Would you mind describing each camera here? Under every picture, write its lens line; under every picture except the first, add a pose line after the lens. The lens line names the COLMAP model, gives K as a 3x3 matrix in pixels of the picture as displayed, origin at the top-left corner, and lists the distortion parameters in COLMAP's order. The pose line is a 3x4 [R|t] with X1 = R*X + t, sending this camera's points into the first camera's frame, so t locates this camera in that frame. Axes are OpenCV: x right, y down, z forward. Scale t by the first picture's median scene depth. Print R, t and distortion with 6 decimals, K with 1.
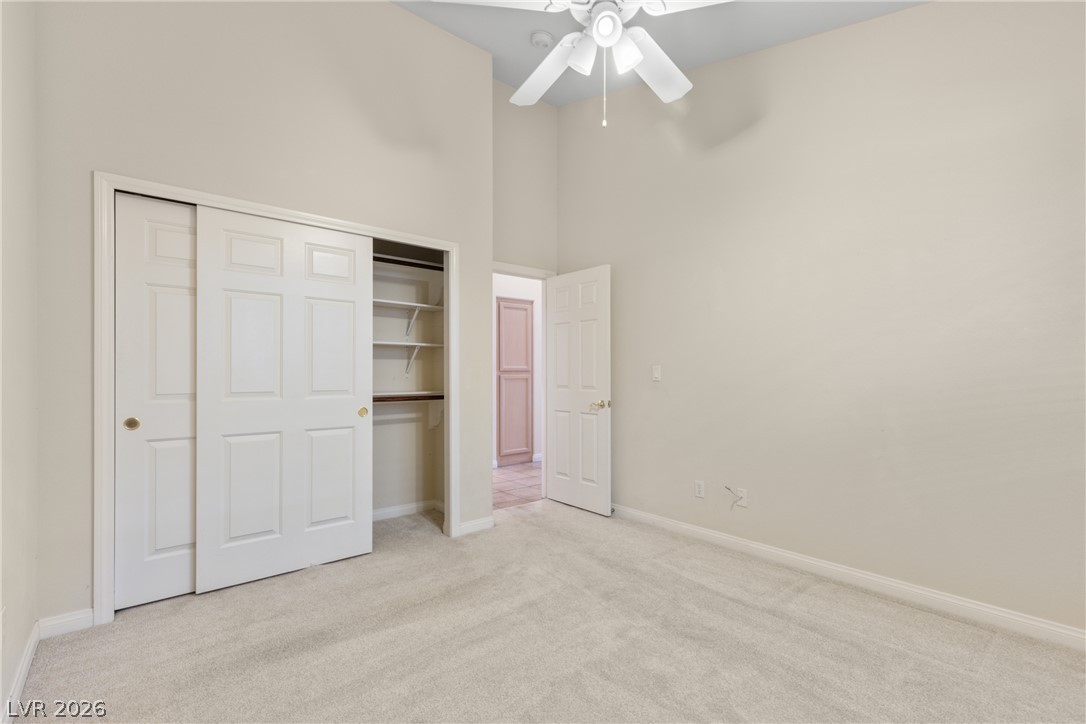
lens RADIAL K [[489.4, 0, 548.9], [0, 489.4, 366.4], [0, 0, 1]] dist [0.016045, 0.000023]
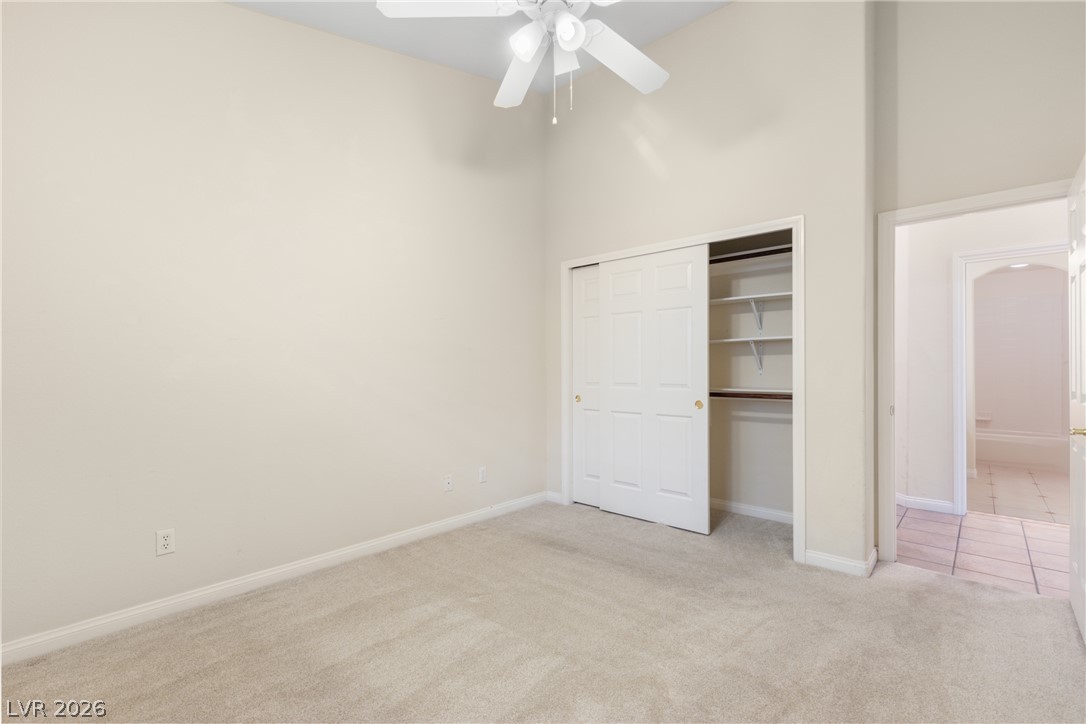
lens RADIAL K [[489.4, 0, 541.4], [0, 489.4, 366.1], [0, 0, 1]] dist [0.016045, 0.000023]
pose [[0.127214, -0.004937, -0.991863, 0.691908], [0.019683, 0.999803, -0.002452, 0.001863], [0.991680, -0.019211, 0.127286, 0.524312]]
